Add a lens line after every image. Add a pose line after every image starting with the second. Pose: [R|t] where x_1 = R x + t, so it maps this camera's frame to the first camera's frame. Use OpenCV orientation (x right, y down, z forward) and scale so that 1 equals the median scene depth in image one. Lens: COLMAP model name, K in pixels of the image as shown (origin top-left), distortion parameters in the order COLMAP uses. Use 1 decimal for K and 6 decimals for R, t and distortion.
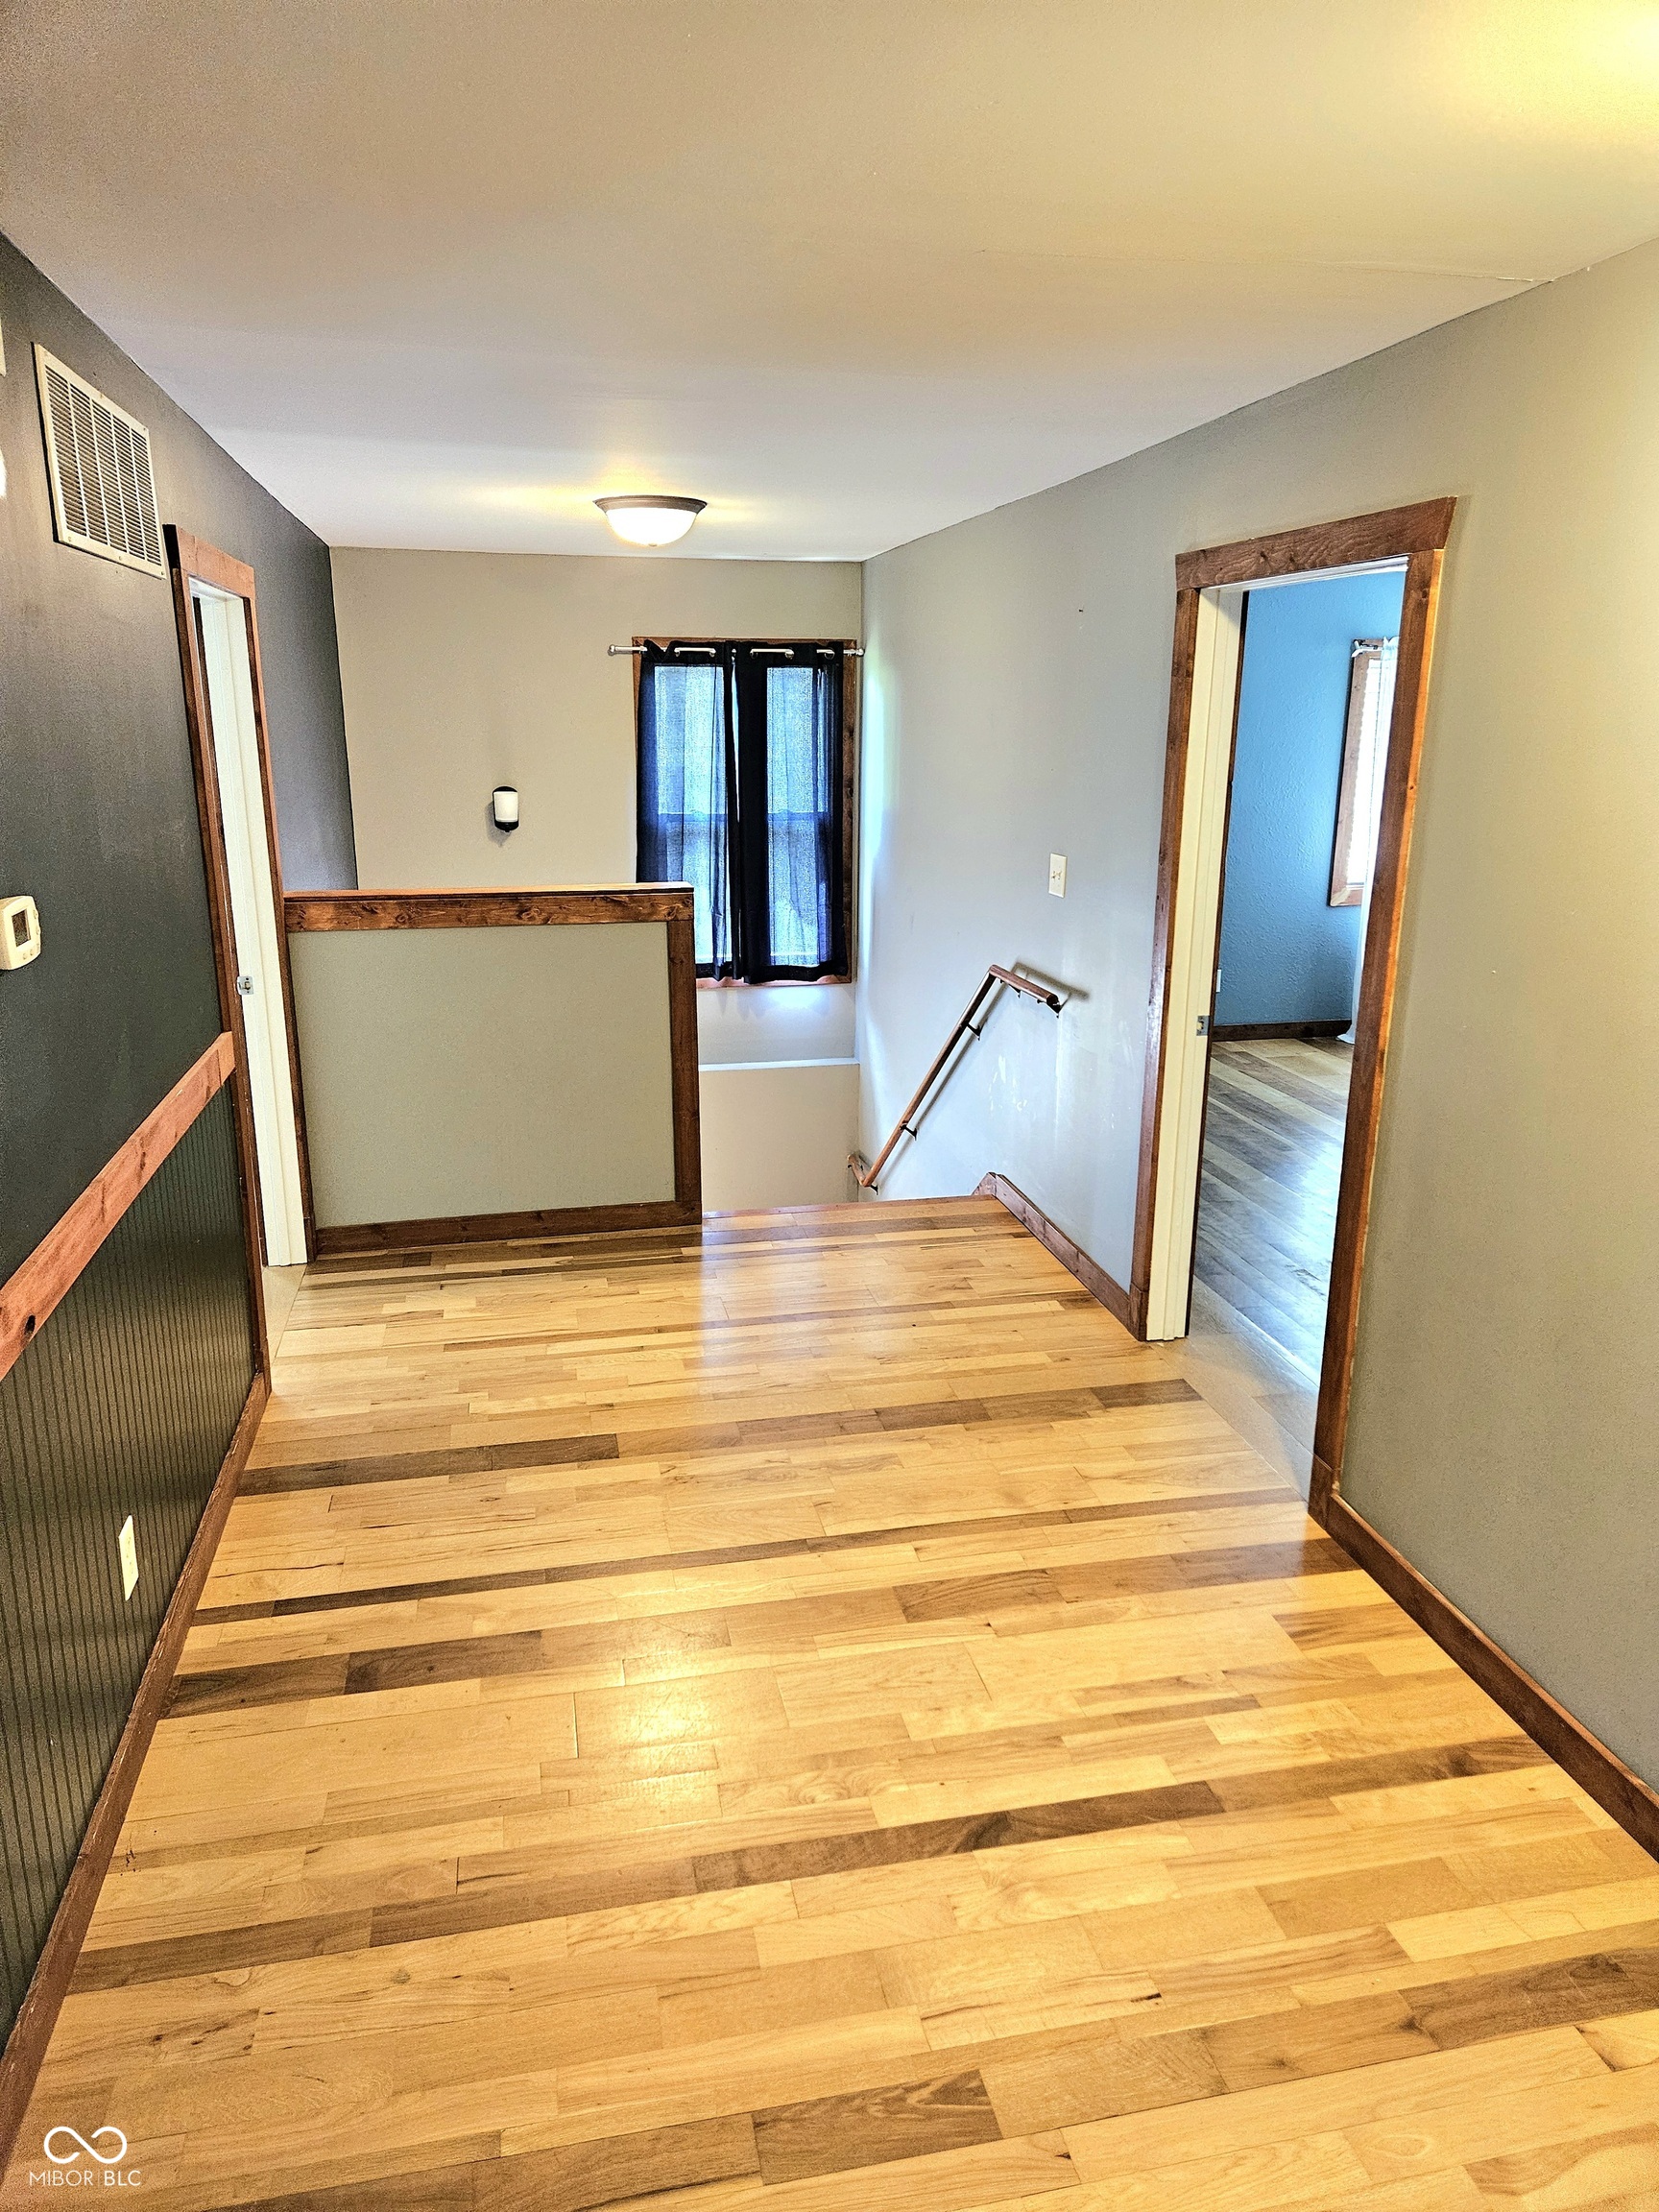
lens RADIAL K [[1482.5, 0, 829.5], [0, 1482.5, 1106.0], [0, 0, 1]] dist [0.083644, -0.076694]
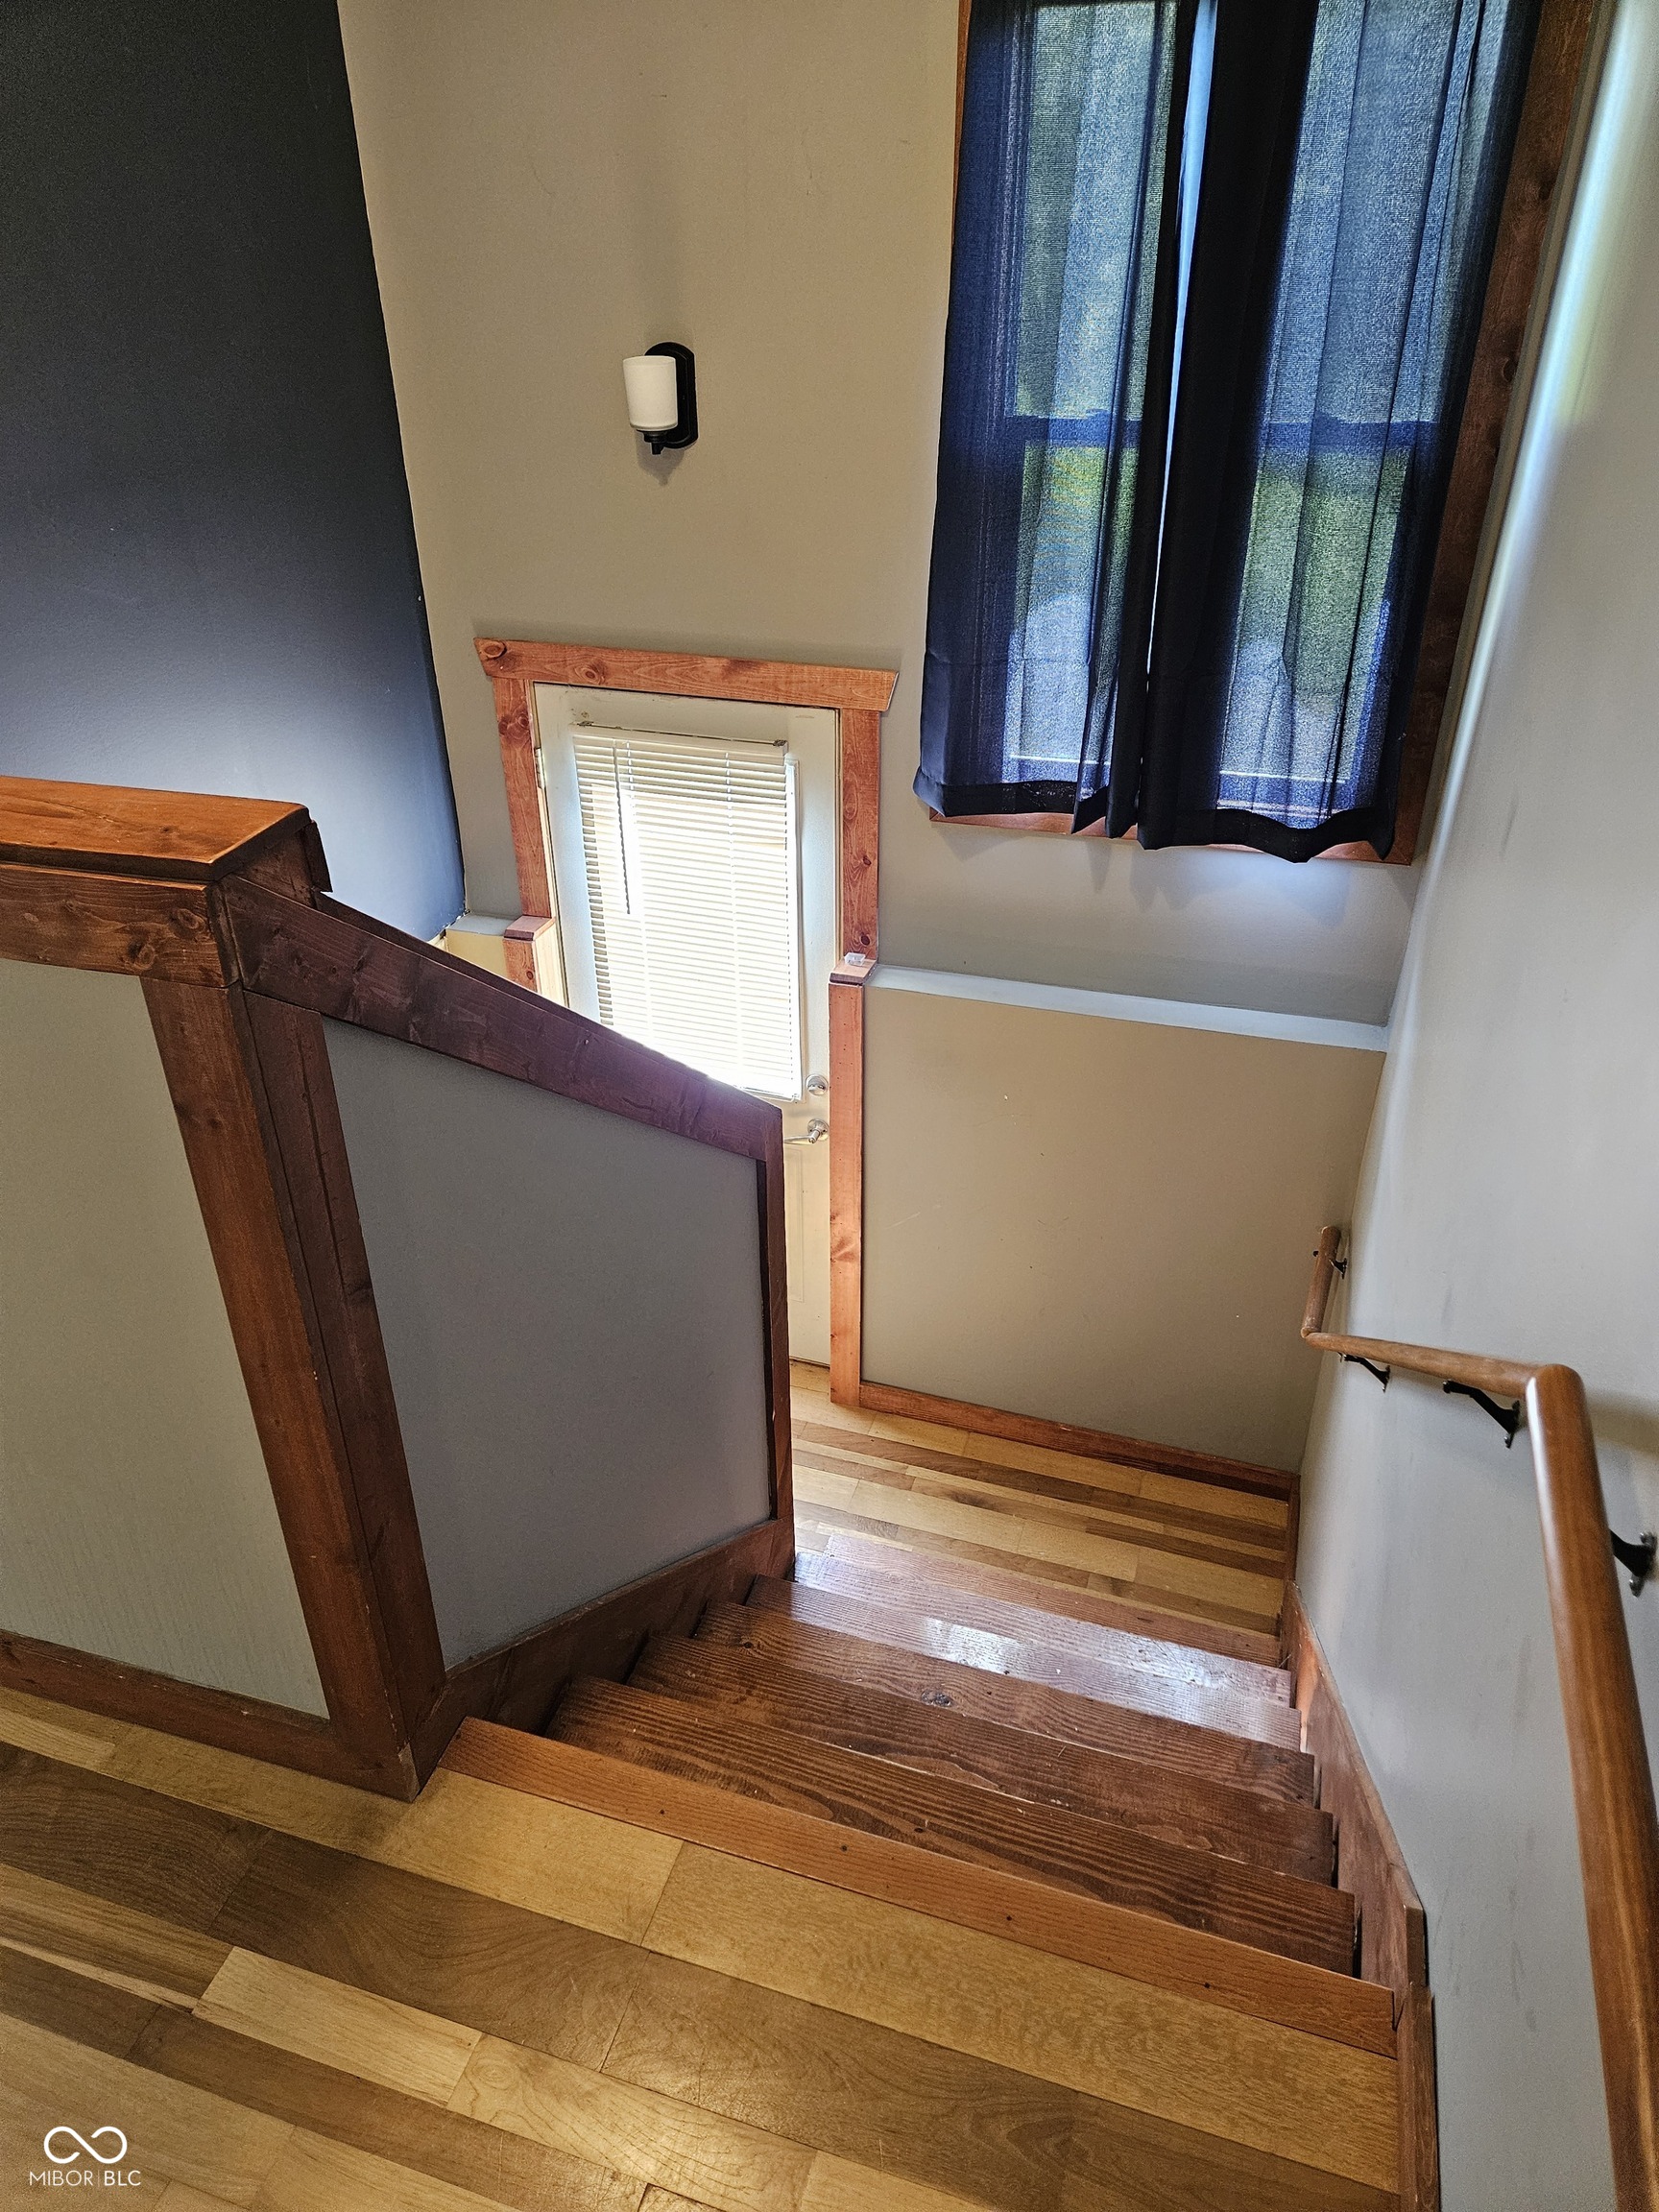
lens RADIAL K [[1482.5, 0, 829.5], [0, 1482.5, 1106.0], [0, 0, 1]] dist [0.083644, -0.076694]
pose [[0.865557, 0.244869, -0.436865, 0.075692], [-0.114306, 0.945884, 0.303707, -0.130947], [0.487592, -0.212940, 0.846706, 0.558911]]
